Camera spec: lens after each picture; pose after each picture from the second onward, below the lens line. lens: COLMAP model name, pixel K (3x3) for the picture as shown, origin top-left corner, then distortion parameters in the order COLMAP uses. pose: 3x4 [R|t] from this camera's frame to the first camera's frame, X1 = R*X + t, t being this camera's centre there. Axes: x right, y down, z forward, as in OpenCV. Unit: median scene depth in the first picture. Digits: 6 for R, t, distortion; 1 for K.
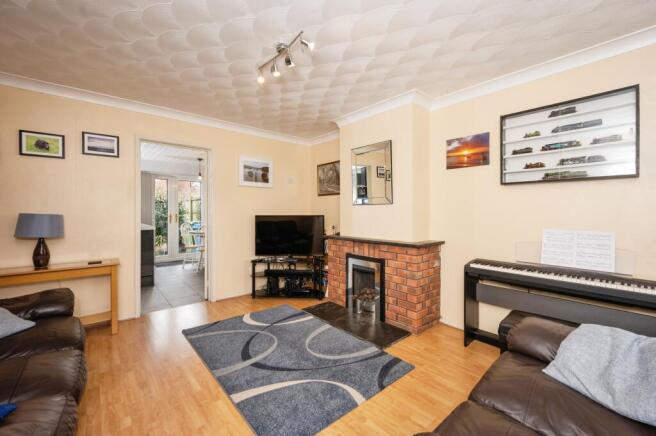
lens RADIAL K [[276.0, 0, 330.7], [0, 276.0, 214.6], [0, 0, 1]] dist [-0.001329, -0.000262]
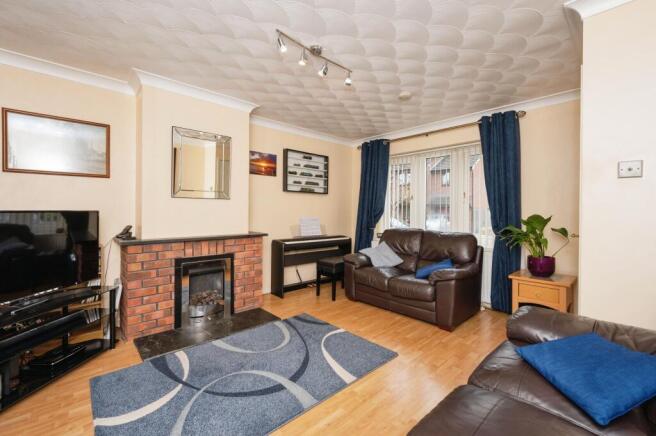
lens RADIAL K [[276.0, 0, 330.7], [0, 276.0, 214.6], [0, 0, 1]] dist [-0.001329, -0.000262]
pose [[-0.040976, -0.015586, 0.999039, -0.967297], [0.003658, 0.999869, 0.015749, 0.004696], [-0.999153, 0.004300, -0.040914, 0.773551]]
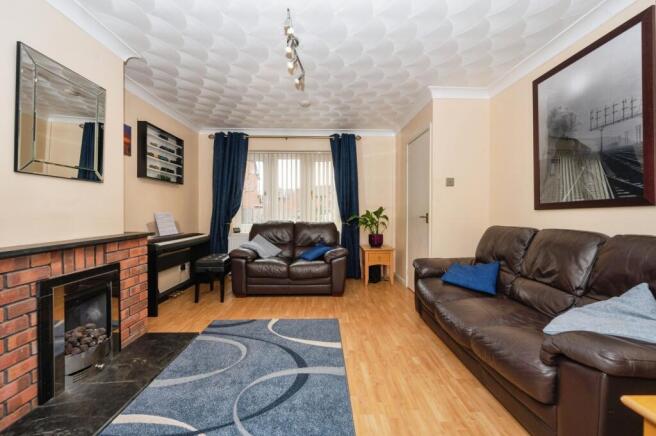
lens RADIAL K [[271.5, 0, 328.0], [0, 271.5, 218.0], [0, 0, 1]] dist [-0.000906, -0.000152]
pose [[-0.766966, -0.020706, 0.641354, -0.748885], [0.003158, 0.999345, 0.036041, 0.030568], [-0.641680, 0.029668, -0.766398, 1.351856]]
